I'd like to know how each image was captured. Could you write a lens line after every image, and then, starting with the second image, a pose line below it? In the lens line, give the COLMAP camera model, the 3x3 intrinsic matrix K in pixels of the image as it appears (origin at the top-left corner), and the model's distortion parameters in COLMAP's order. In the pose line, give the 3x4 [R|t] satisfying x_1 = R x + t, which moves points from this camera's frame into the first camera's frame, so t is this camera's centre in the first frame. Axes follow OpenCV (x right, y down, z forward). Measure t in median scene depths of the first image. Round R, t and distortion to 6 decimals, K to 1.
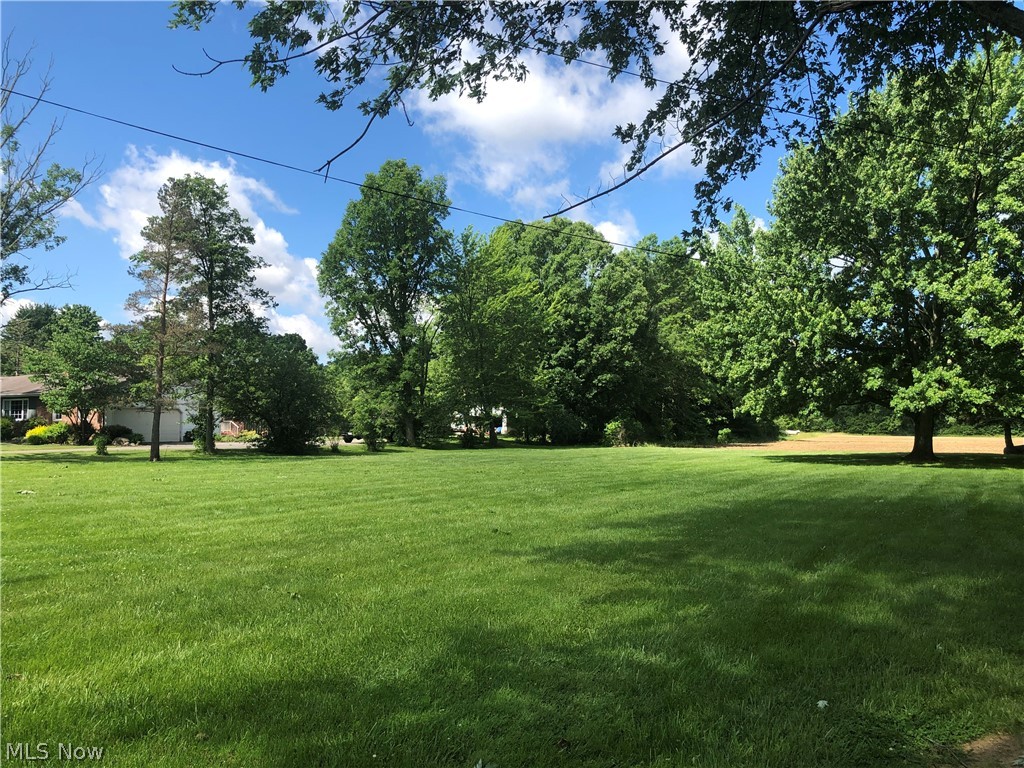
lens RADIAL K [[831.6, 0, 512.0], [0, 831.6, 384.0], [0, 0, 1]] dist [0.099366, -0.193228]
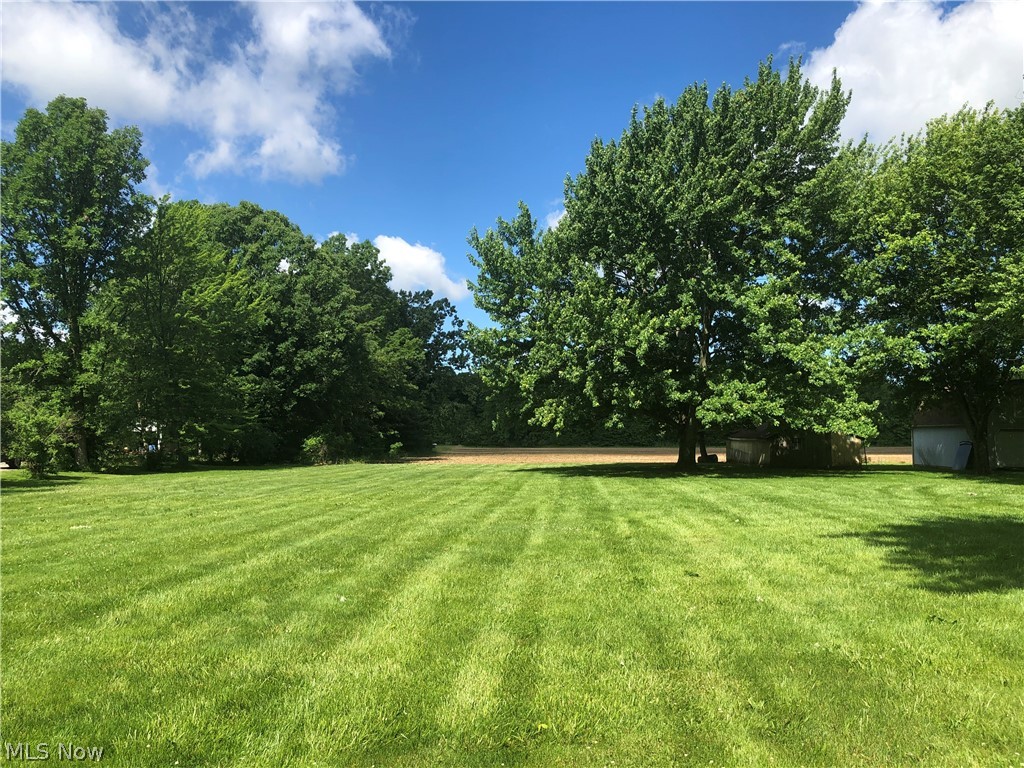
lens RADIAL K [[831.6, 0, 512.0], [0, 831.6, 384.0], [0, 0, 1]] dist [0.099366, -0.193228]
pose [[0.895252, 0.020943, 0.445067, -0.092693], [-0.013133, 0.999701, -0.020626, 0.004595], [-0.445366, 0.012620, 0.895260, 0.105265]]
